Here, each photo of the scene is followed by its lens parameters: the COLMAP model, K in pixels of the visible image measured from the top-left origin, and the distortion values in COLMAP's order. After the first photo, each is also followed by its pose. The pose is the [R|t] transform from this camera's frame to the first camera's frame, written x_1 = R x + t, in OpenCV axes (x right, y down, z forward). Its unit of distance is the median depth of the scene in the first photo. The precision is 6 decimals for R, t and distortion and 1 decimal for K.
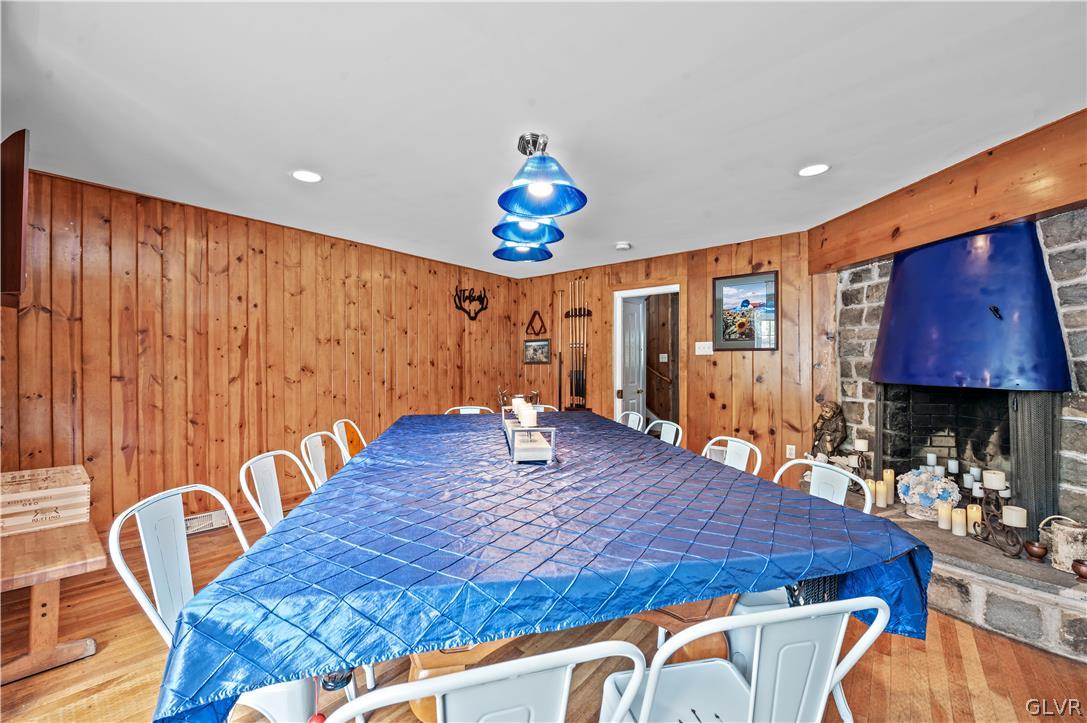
lens RADIAL K [[438.1, 0, 546.5], [0, 438.1, 361.0], [0, 0, 1]] dist [-0.002505, -0.000156]
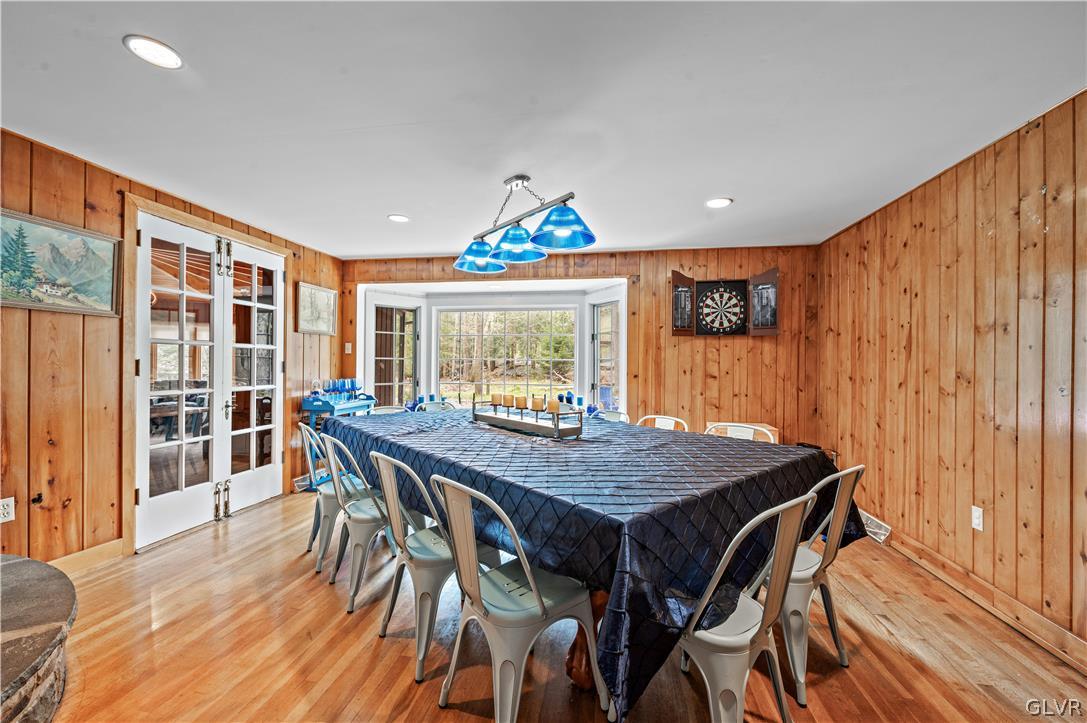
lens RADIAL K [[438.1, 0, 547.9], [0, 438.1, 363.9], [0, 0, 1]] dist [-0.002505, -0.000156]
pose [[-0.865803, -0.008057, -0.500321, 0.298200], [-0.008209, 0.999965, -0.001897, 0.006381], [0.500318, 0.002465, -0.865838, 1.268826]]
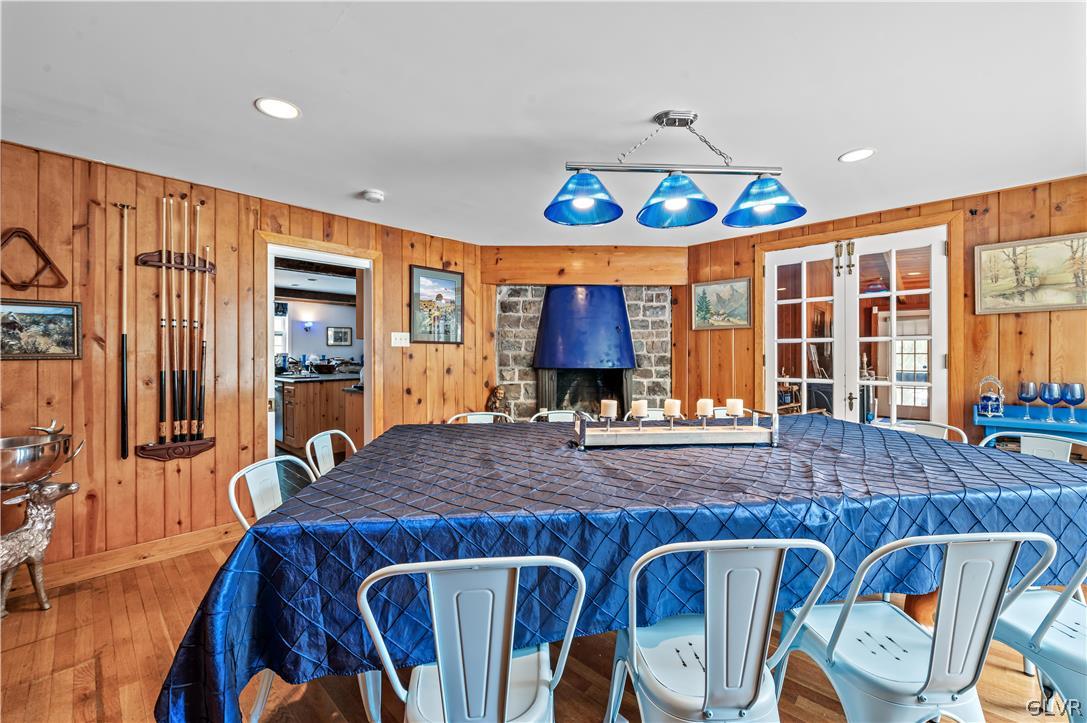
lens RADIAL K [[438.1, 0, 547.4], [0, 438.1, 355.7], [0, 0, 1]] dist [-0.002505, -0.000156]
pose [[0.064186, -0.000411, 0.997938, -0.597528], [0.000339, 1.000000, 0.000390, 0.004726], [-0.997938, 0.000314, 0.064186, 0.738420]]
